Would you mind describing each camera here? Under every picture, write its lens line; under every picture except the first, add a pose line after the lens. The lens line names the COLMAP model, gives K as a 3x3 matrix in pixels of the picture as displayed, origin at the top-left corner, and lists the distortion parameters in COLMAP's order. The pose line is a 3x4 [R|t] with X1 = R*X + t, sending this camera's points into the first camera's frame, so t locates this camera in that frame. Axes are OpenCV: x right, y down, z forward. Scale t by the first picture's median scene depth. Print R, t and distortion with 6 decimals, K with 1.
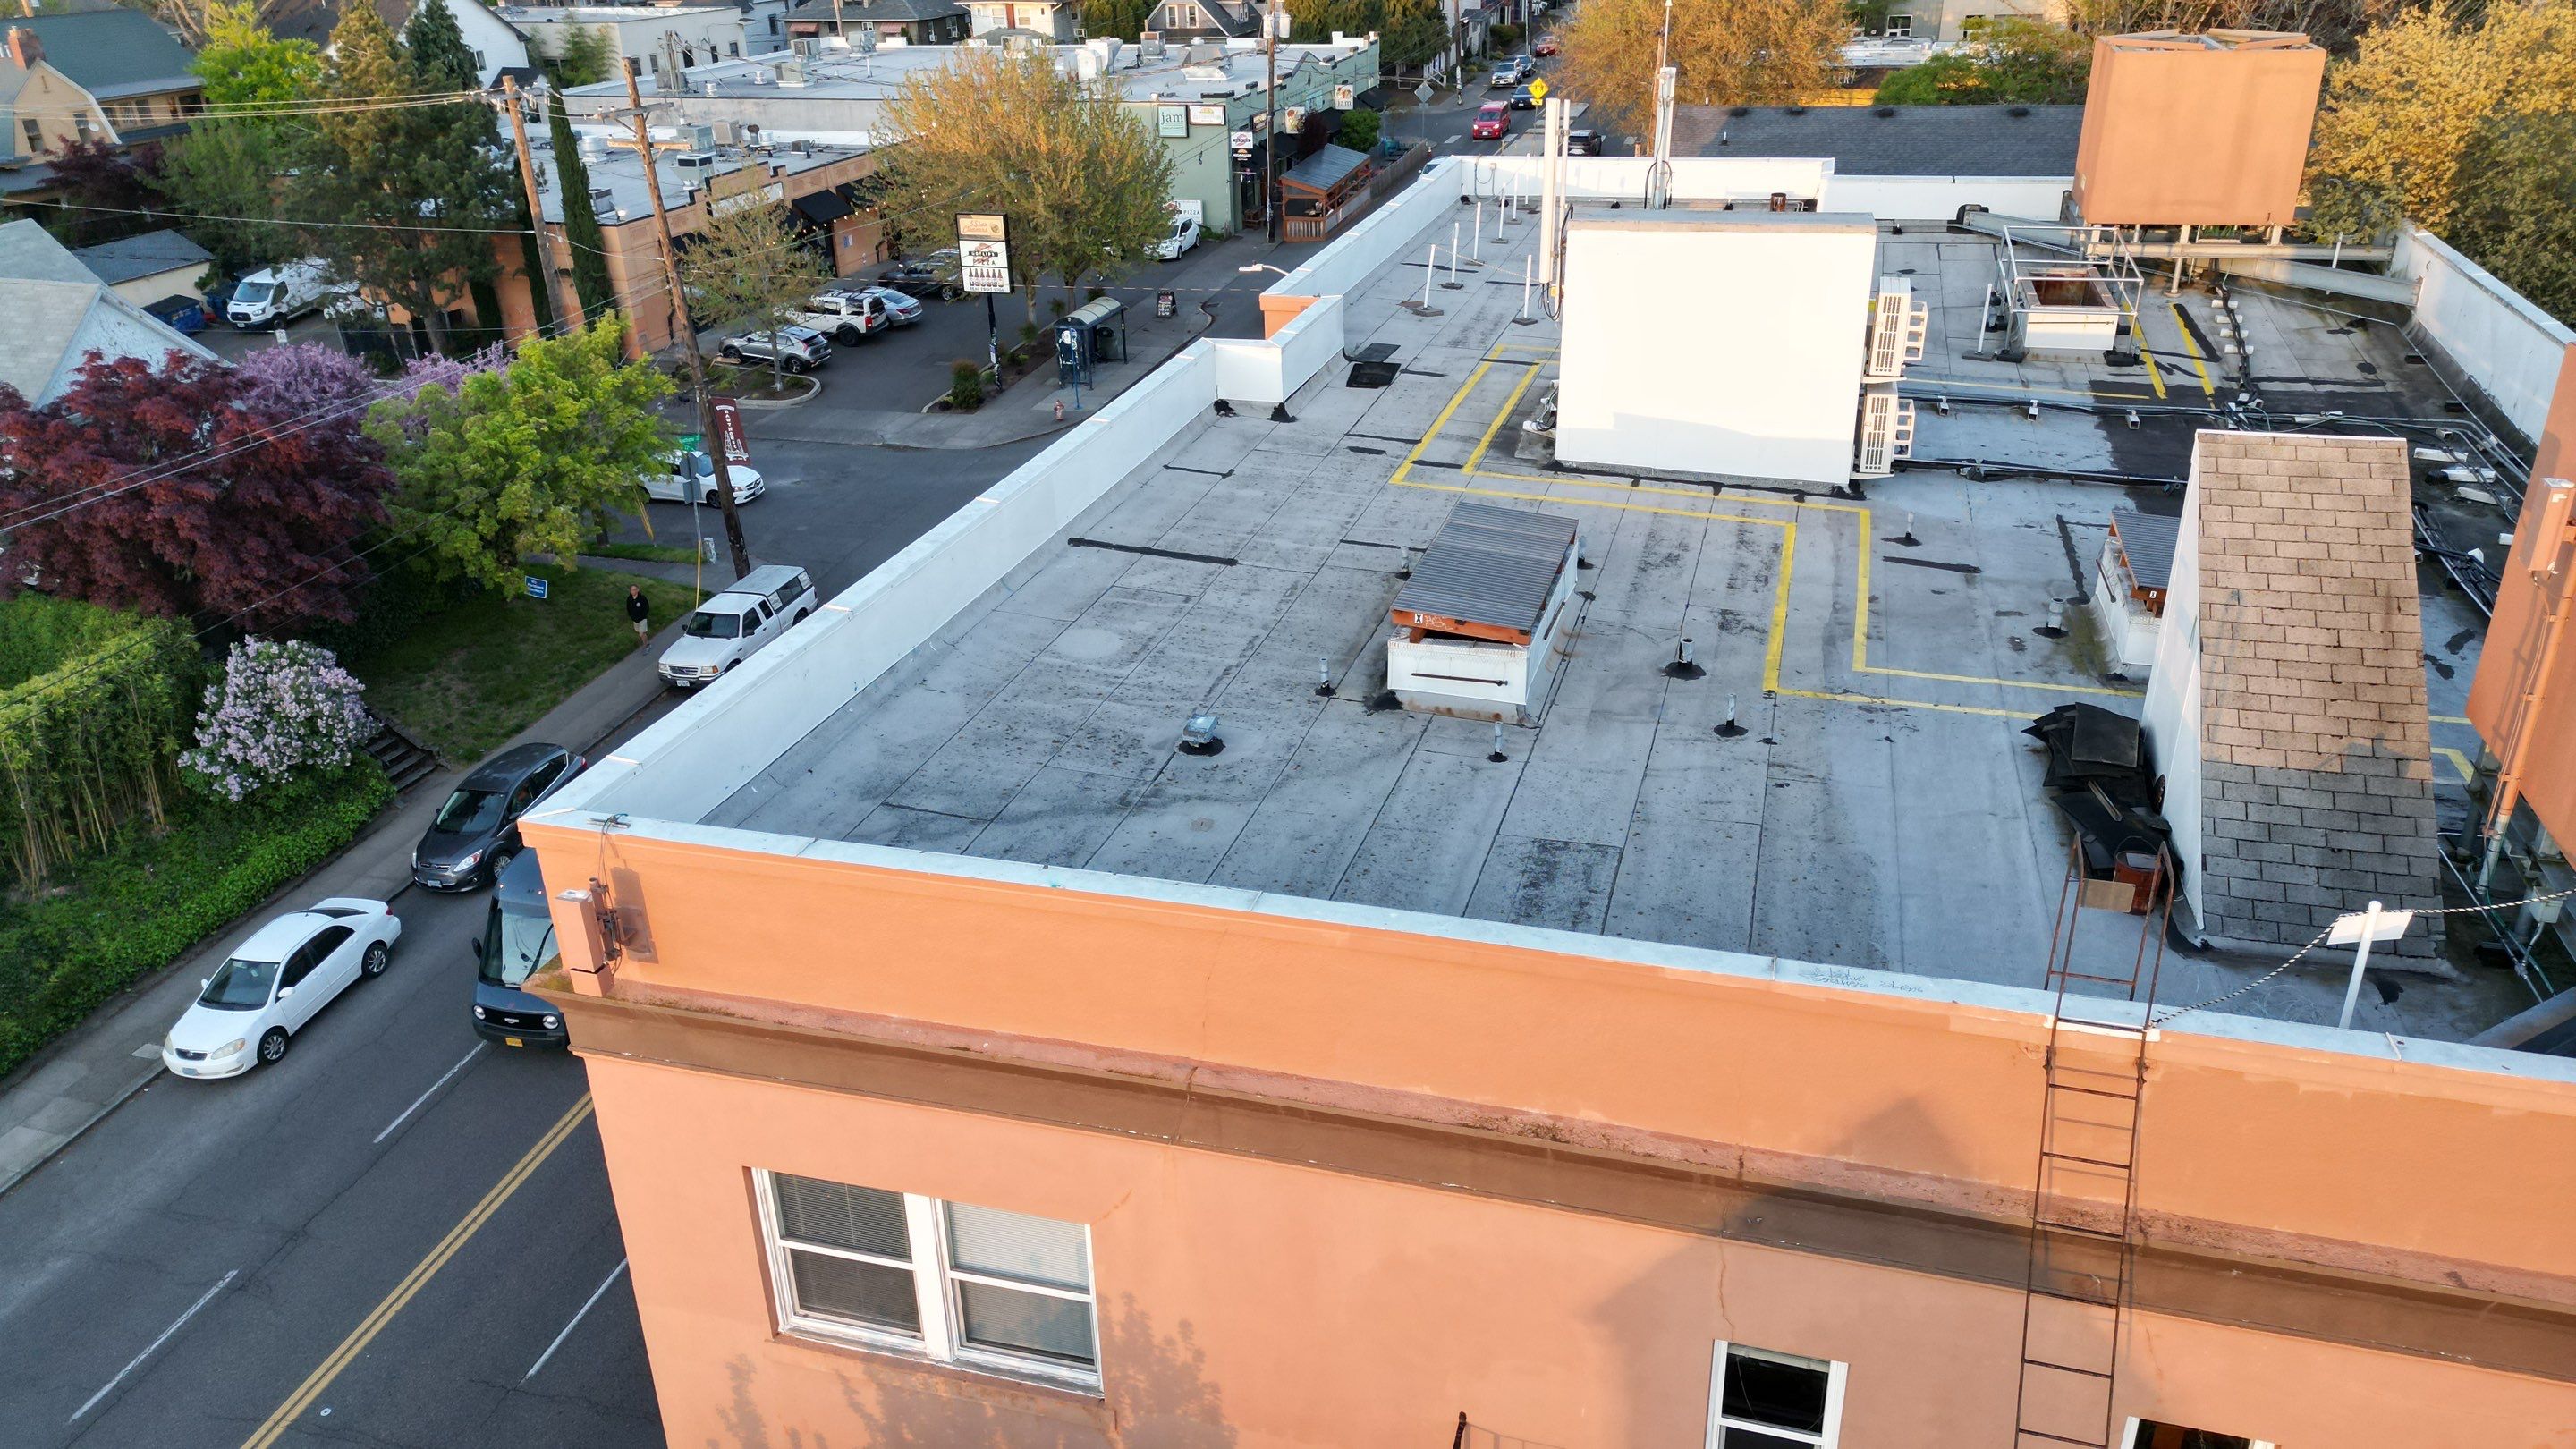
lens RADIAL K [[1797.5, 0, 1286.5], [0, 1797.5, 715.8], [0, 0, 1]] dist [0.088830, -0.101914]
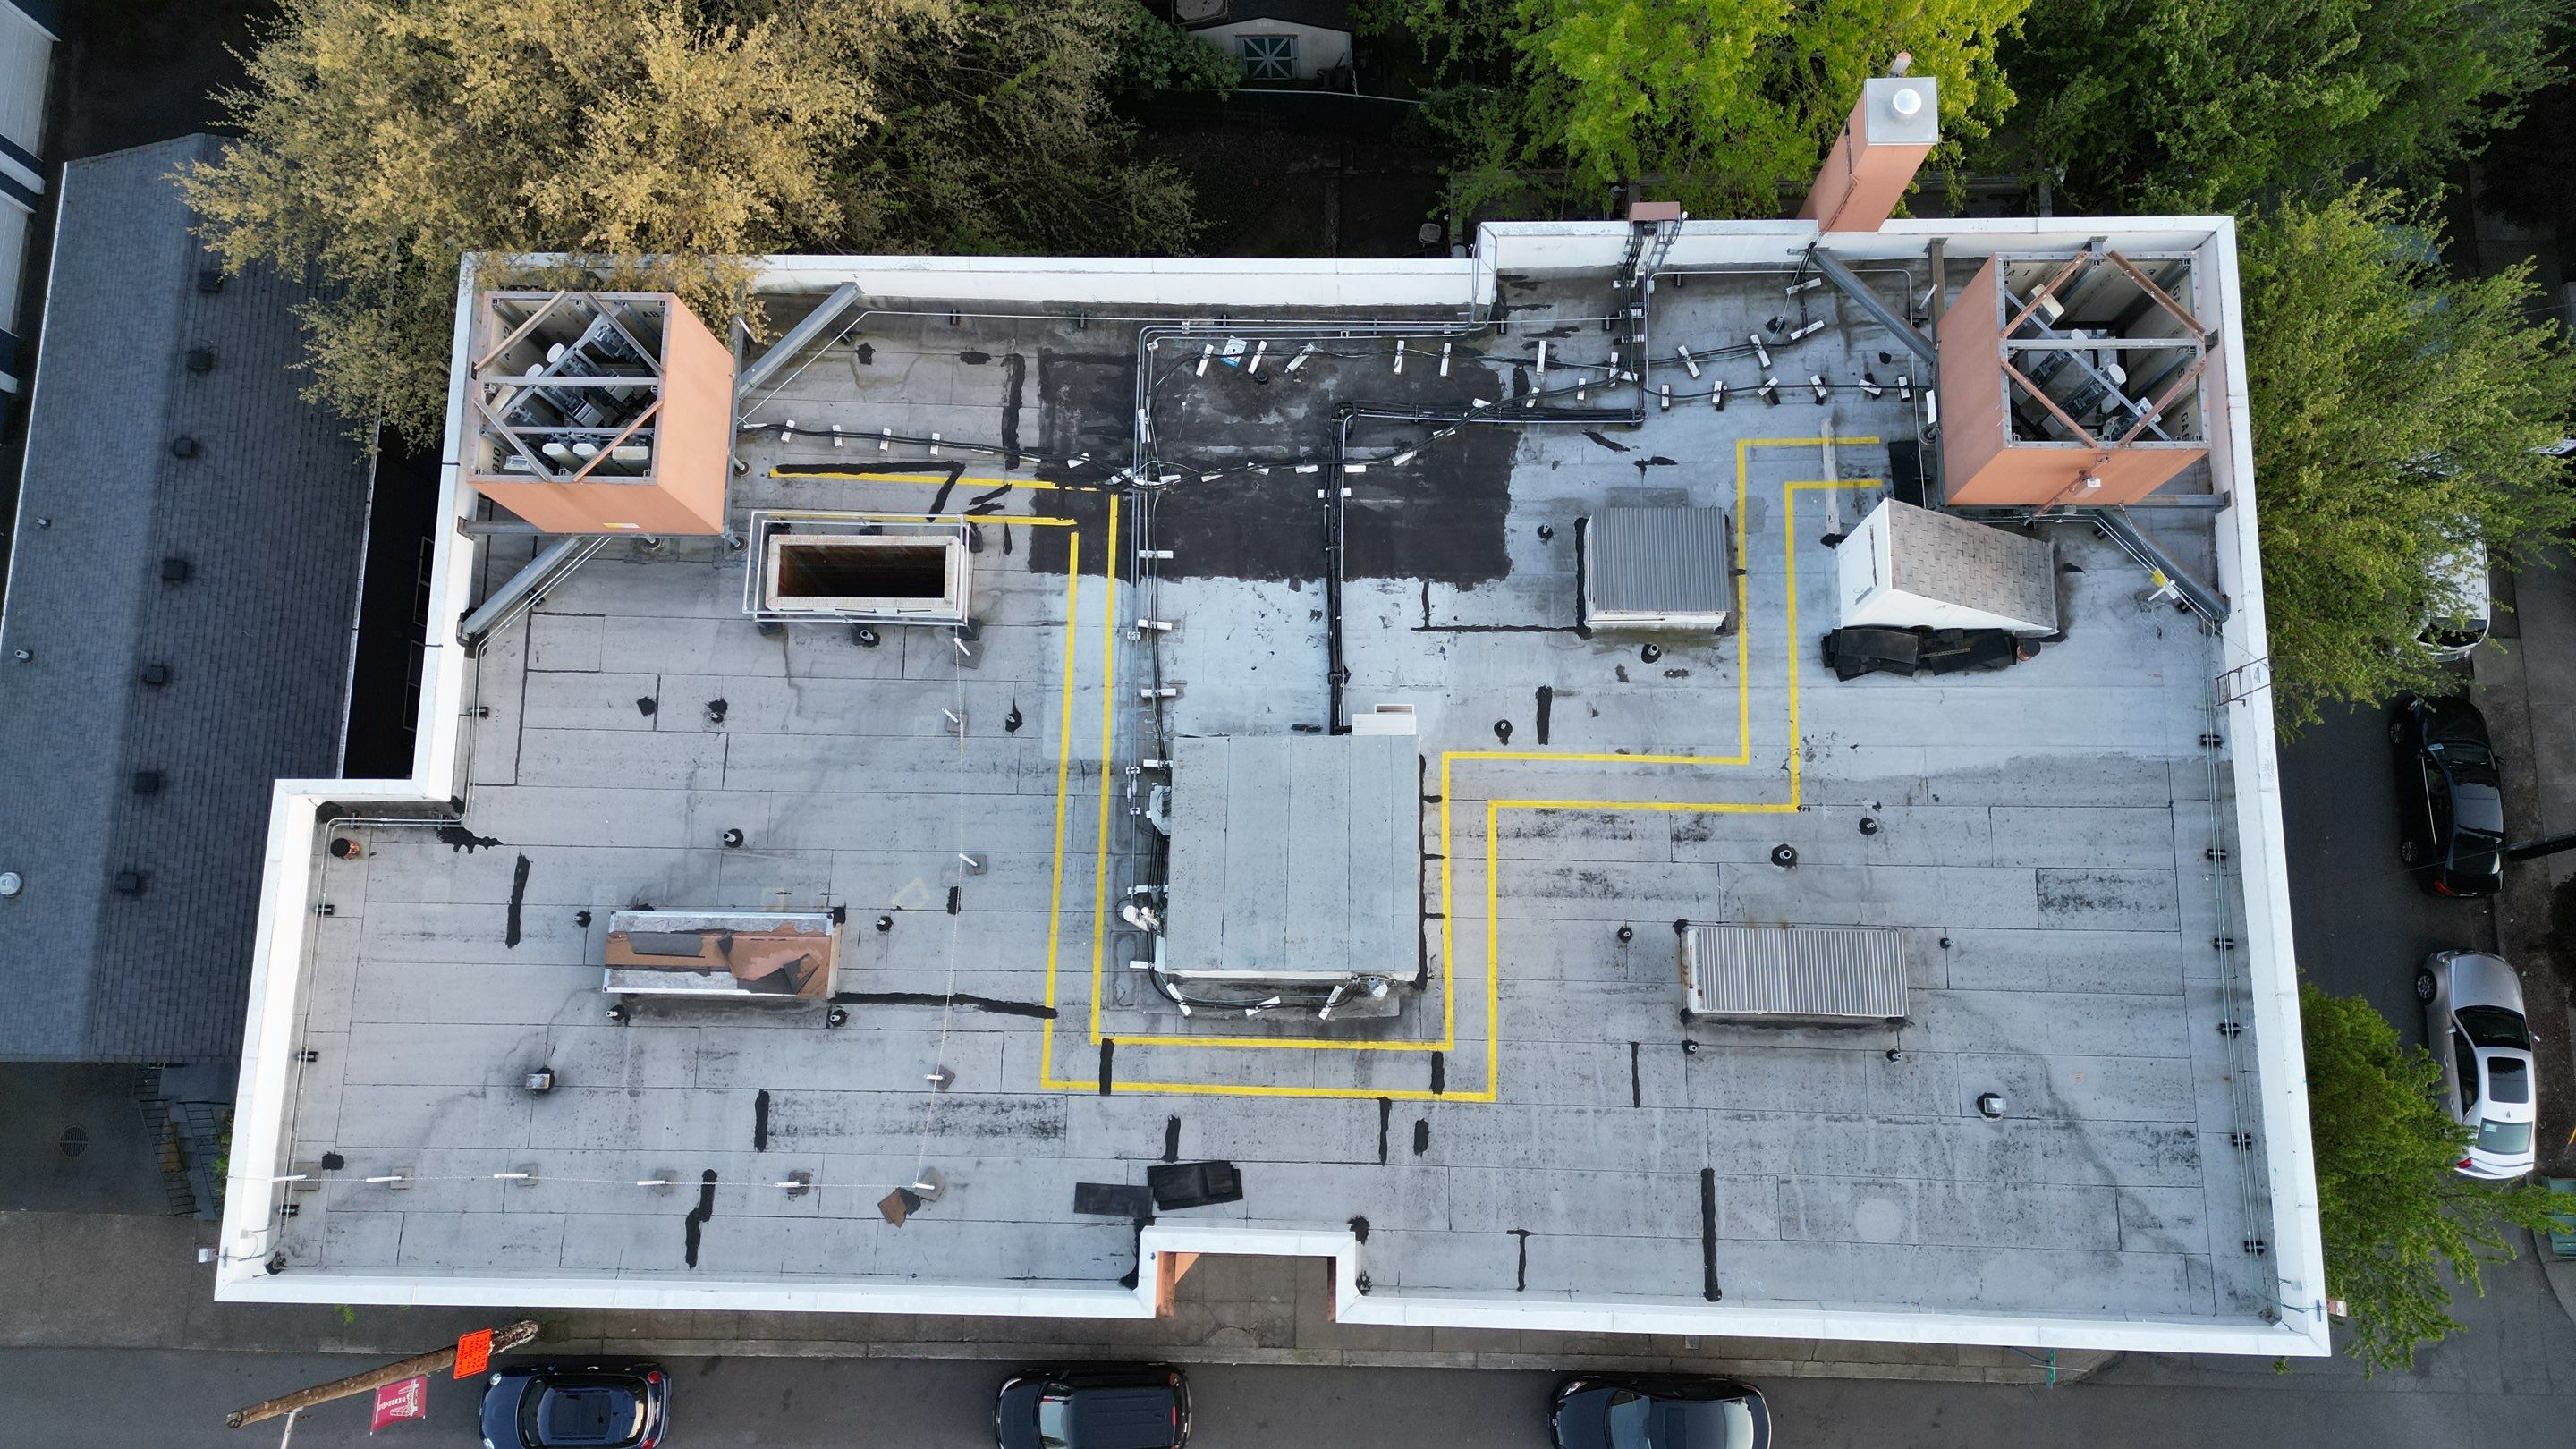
lens RADIAL K [[1797.5, 0, 1286.5], [0, 1797.5, 715.8], [0, 0, 1]] dist [0.088830, -0.101914]
pose [[-0.261385, -0.940675, 0.216354, 0.079323], [0.443339, 0.082104, 0.892586, -1.419069], [-0.857396, 0.329227, 0.395577, 0.548696]]
